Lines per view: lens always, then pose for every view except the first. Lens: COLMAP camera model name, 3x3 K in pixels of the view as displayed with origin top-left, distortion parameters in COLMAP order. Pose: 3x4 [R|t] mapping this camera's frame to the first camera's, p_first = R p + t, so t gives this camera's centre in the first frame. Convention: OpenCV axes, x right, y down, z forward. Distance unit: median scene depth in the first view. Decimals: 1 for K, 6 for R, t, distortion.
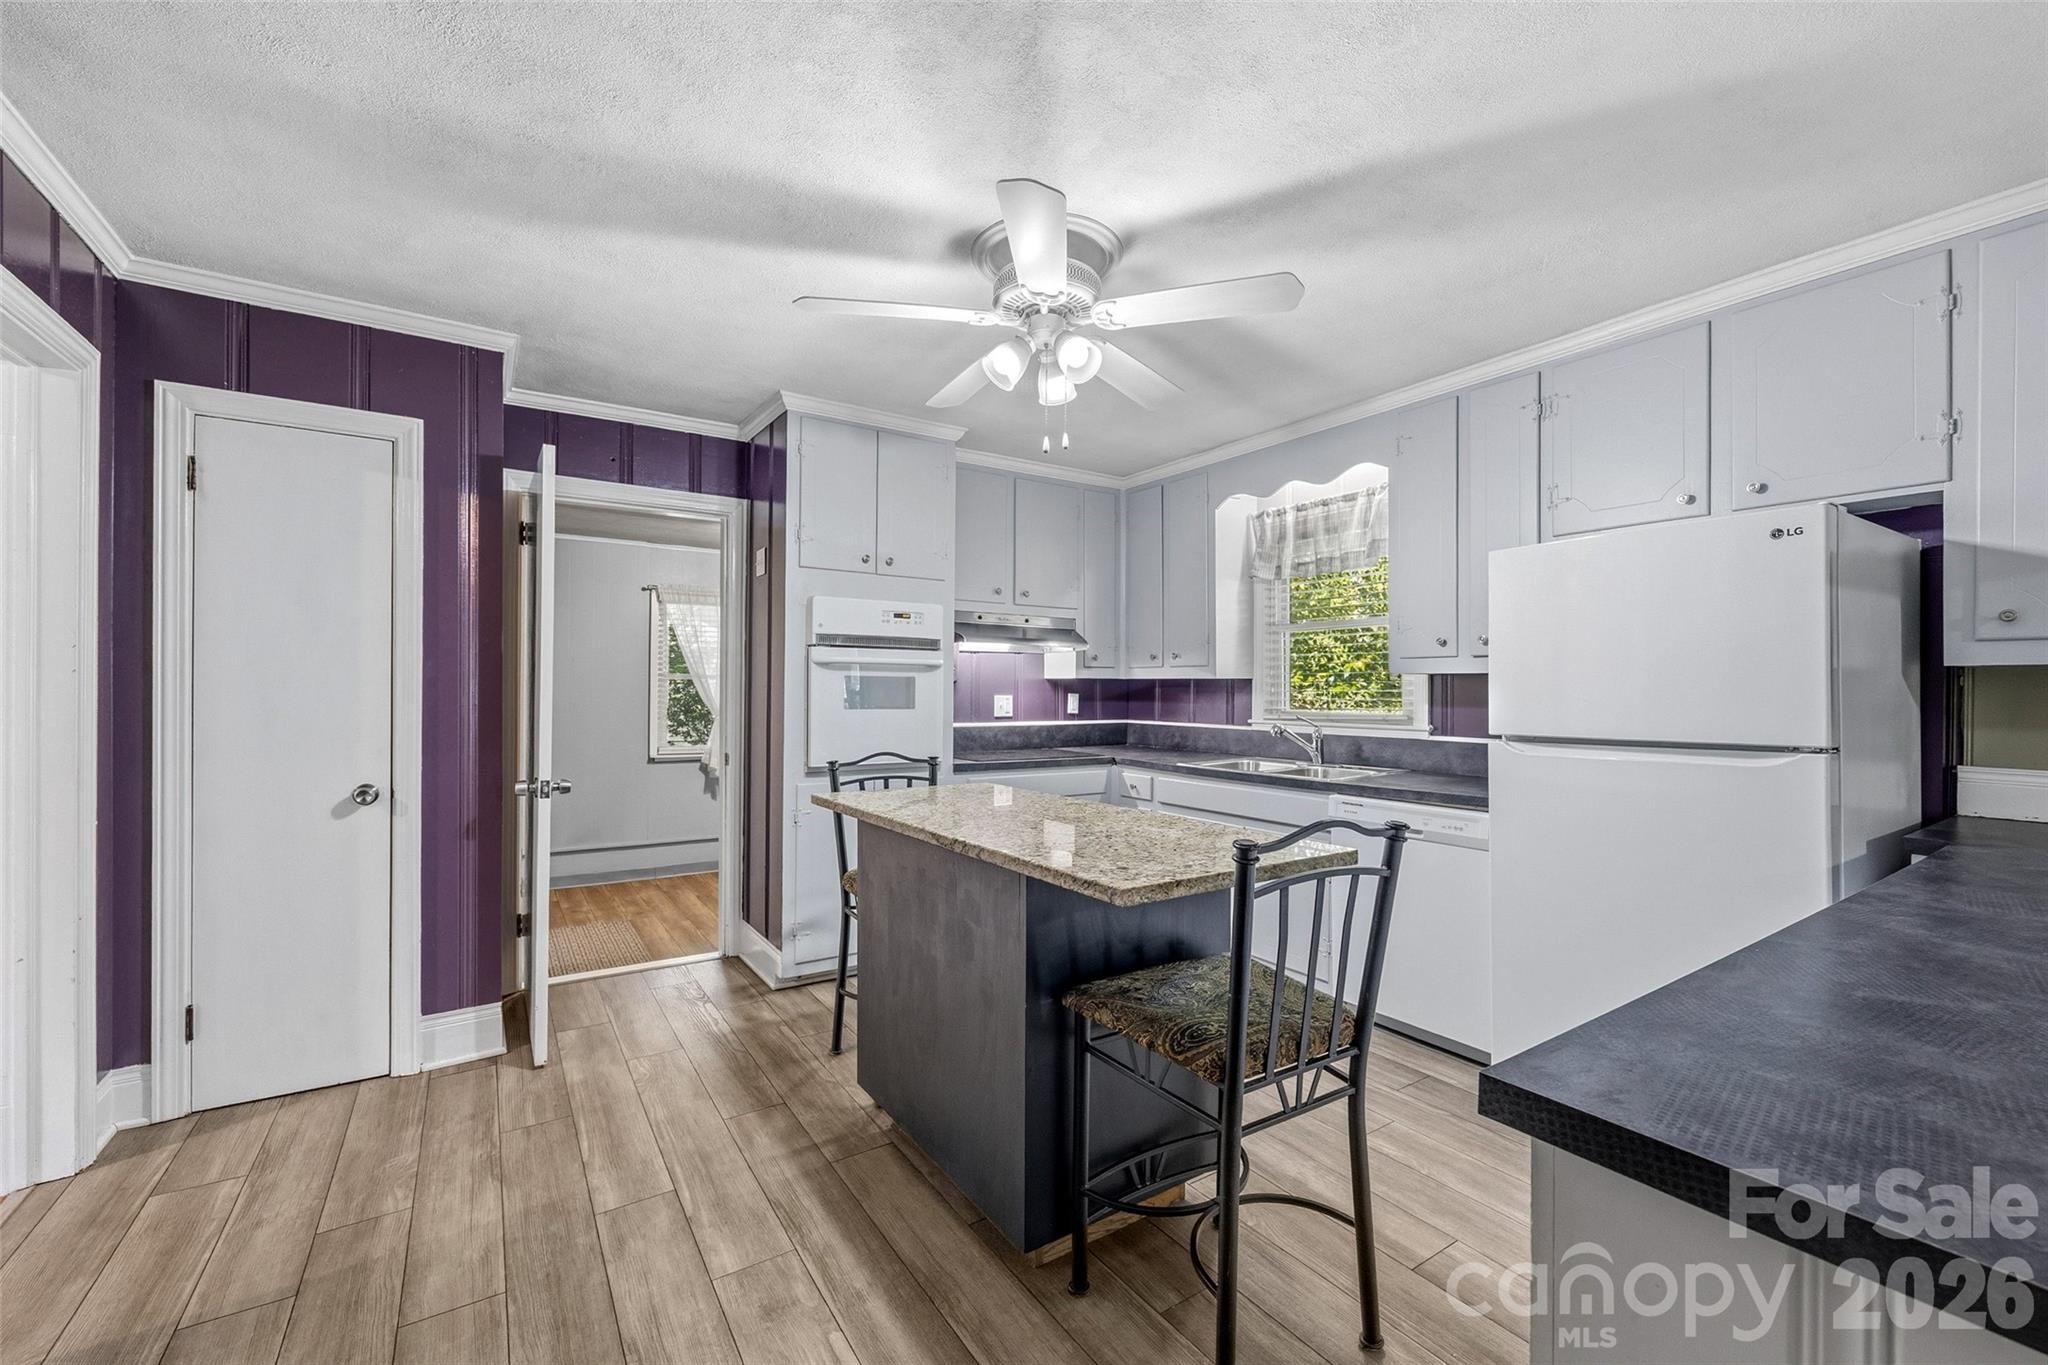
lens RADIAL K [[829.3, 0, 1030.6], [0, 829.3, 690.9], [0, 0, 1]] dist [-0.000250, -0.000263]
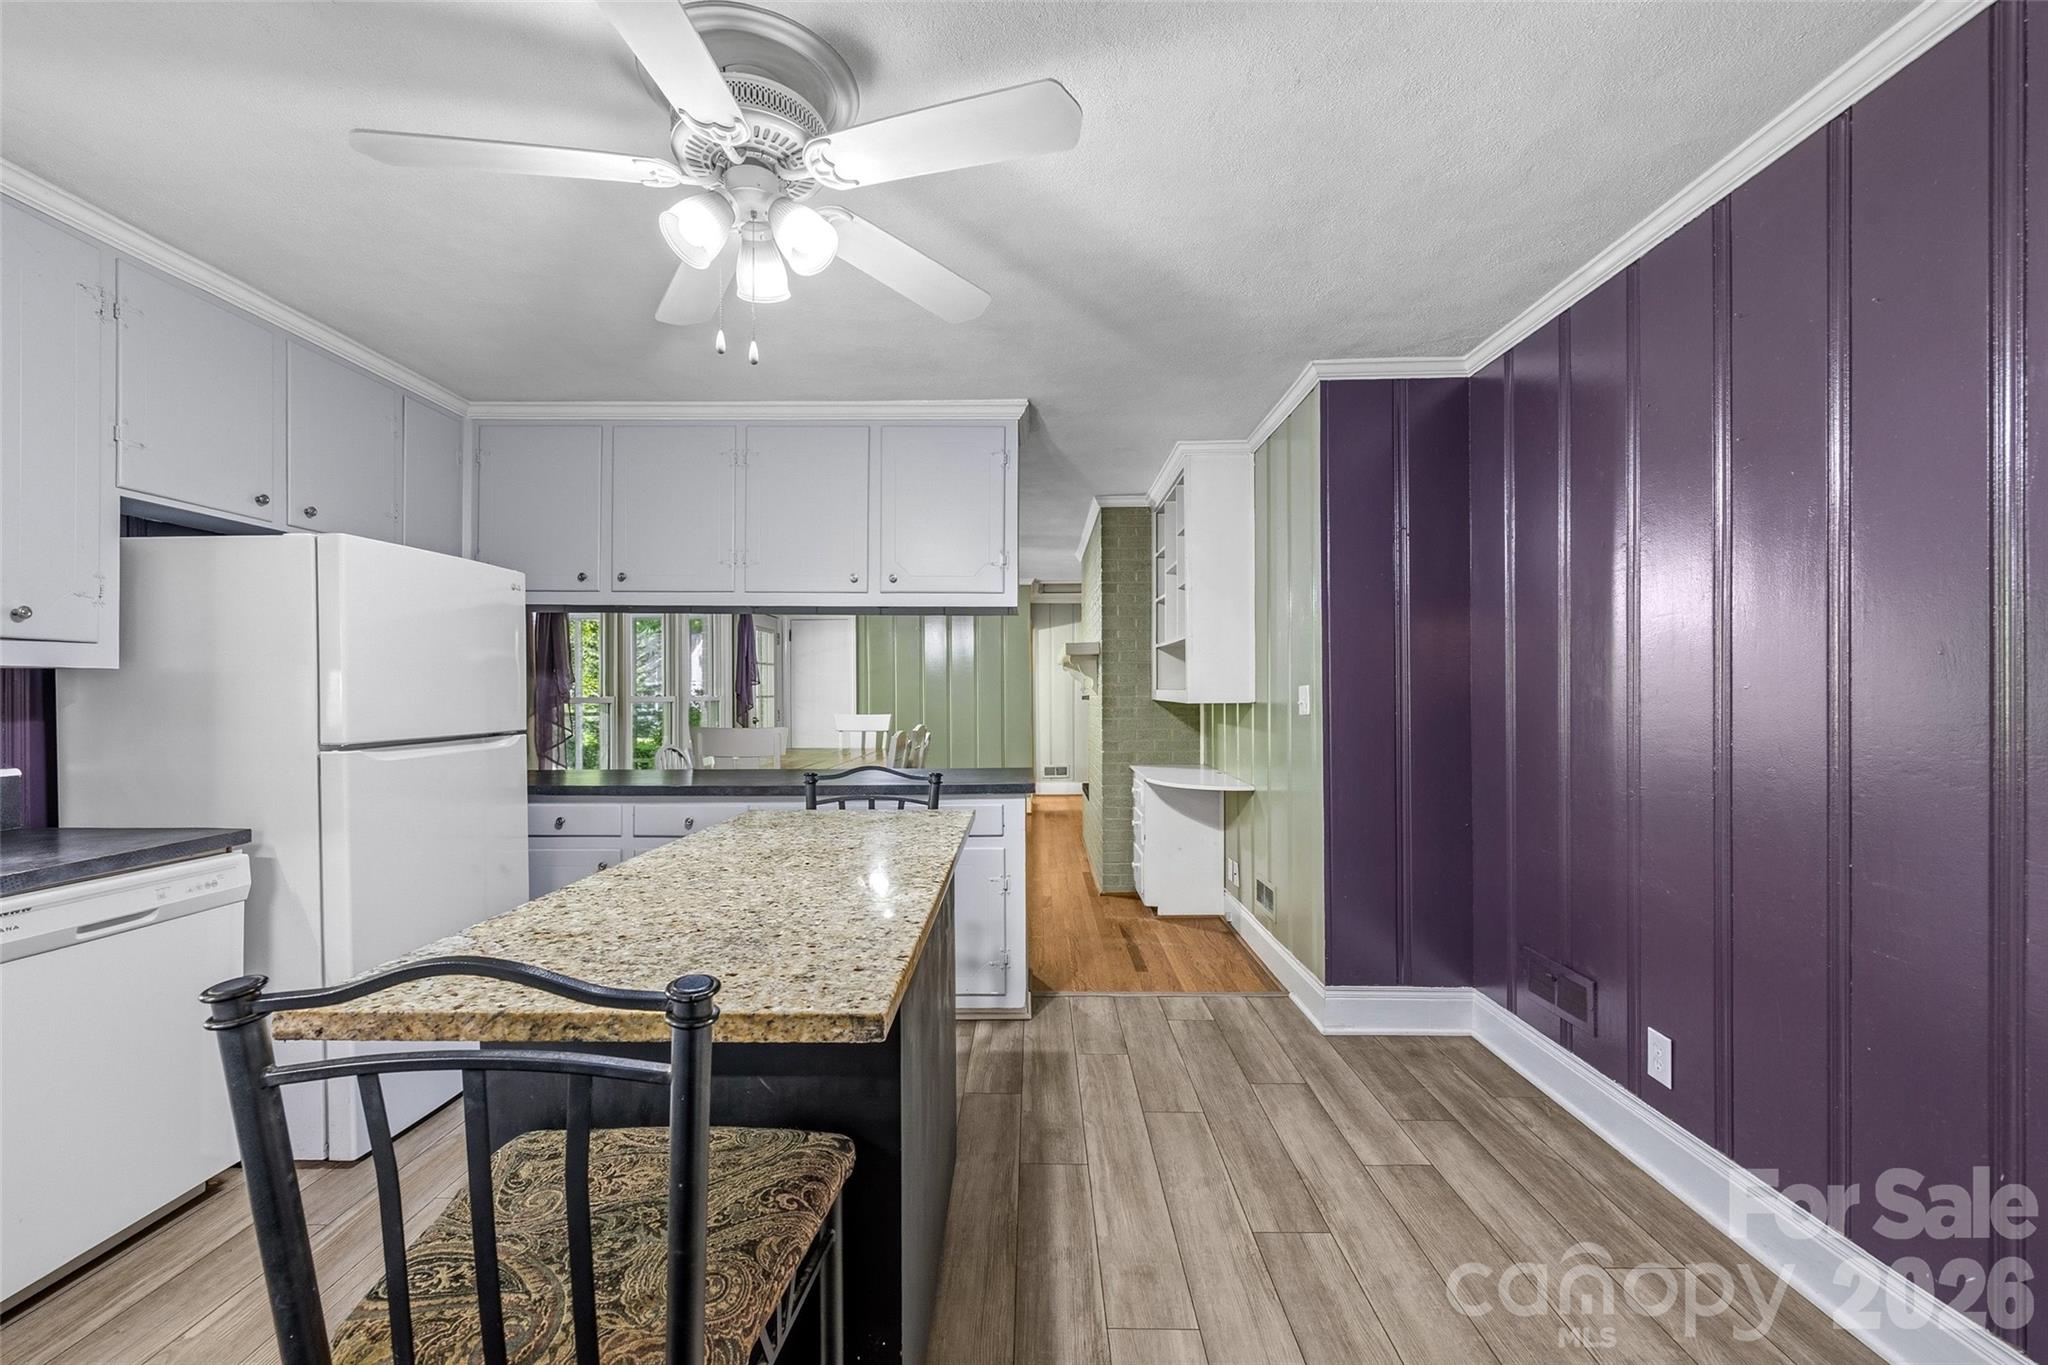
lens RADIAL K [[829.3, 0, 1030.6], [0, 829.3, 690.9], [0, 0, 1]] dist [-0.000250, -0.000263]
pose [[-0.829615, -0.001026, 0.558335, -0.719332], [-0.001623, 0.999999, -0.000575, -0.004312], [-0.558333, -0.001383, -0.829616, 1.807629]]
